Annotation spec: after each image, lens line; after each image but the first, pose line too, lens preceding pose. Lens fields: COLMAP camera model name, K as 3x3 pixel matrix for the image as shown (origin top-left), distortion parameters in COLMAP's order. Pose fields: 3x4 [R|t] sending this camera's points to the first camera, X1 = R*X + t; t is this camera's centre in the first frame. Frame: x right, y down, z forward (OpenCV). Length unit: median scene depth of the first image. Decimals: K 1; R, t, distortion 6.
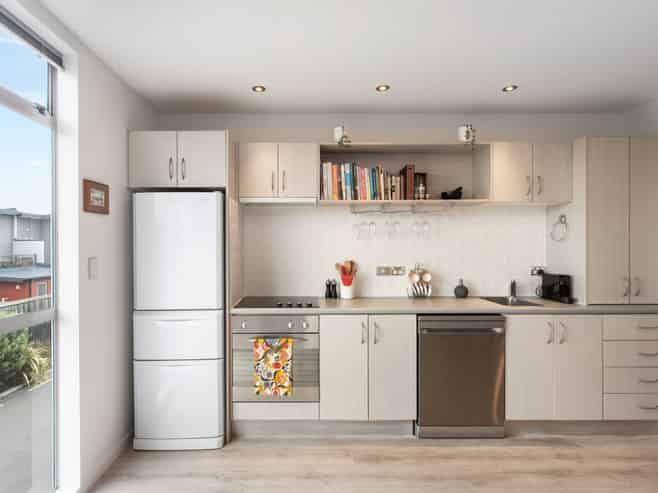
lens RADIAL K [[368.3, 0, 327.7], [0, 368.3, 248.5], [0, 0, 1]] dist [0.004557, 0.000733]
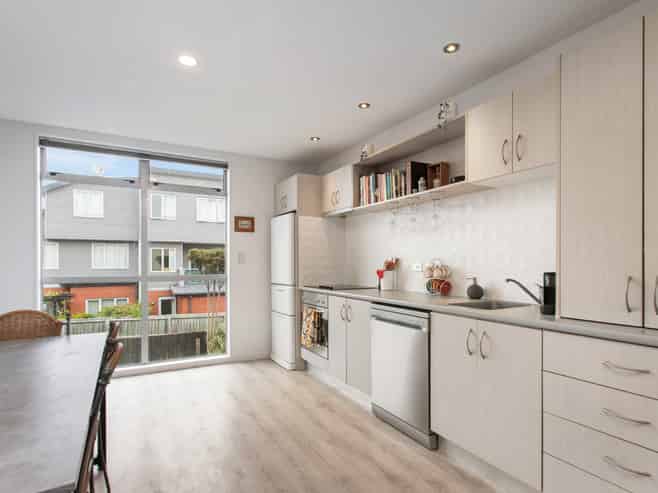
lens RADIAL K [[369.6, 0, 329.4], [0, 369.6, 266.7], [0, 0, 1]] dist [-0.000783, 0.000049]
pose [[0.466046, 0.010379, -0.884699, 1.049649], [-0.007746, 0.999941, 0.007650, 0.059482], [0.884726, 0.003288, 0.466099, 0.334561]]
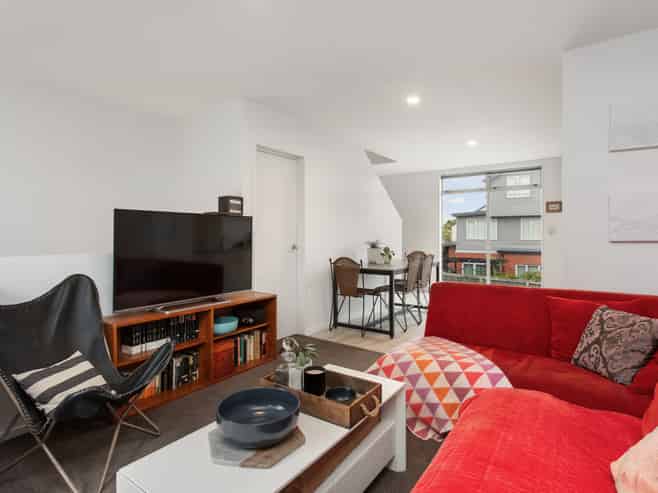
lens RADIAL K [[345.5, 0, 313.5], [0, 345.5, 256.1], [0, 0, 1]] dist [0.001550, 0.000714]
pose [[-0.627380, 0.048929, -0.777174, 2.026187], [-0.002194, 0.997909, 0.064597, 0.059194], [0.778710, 0.042232, -0.625961, 0.919217]]
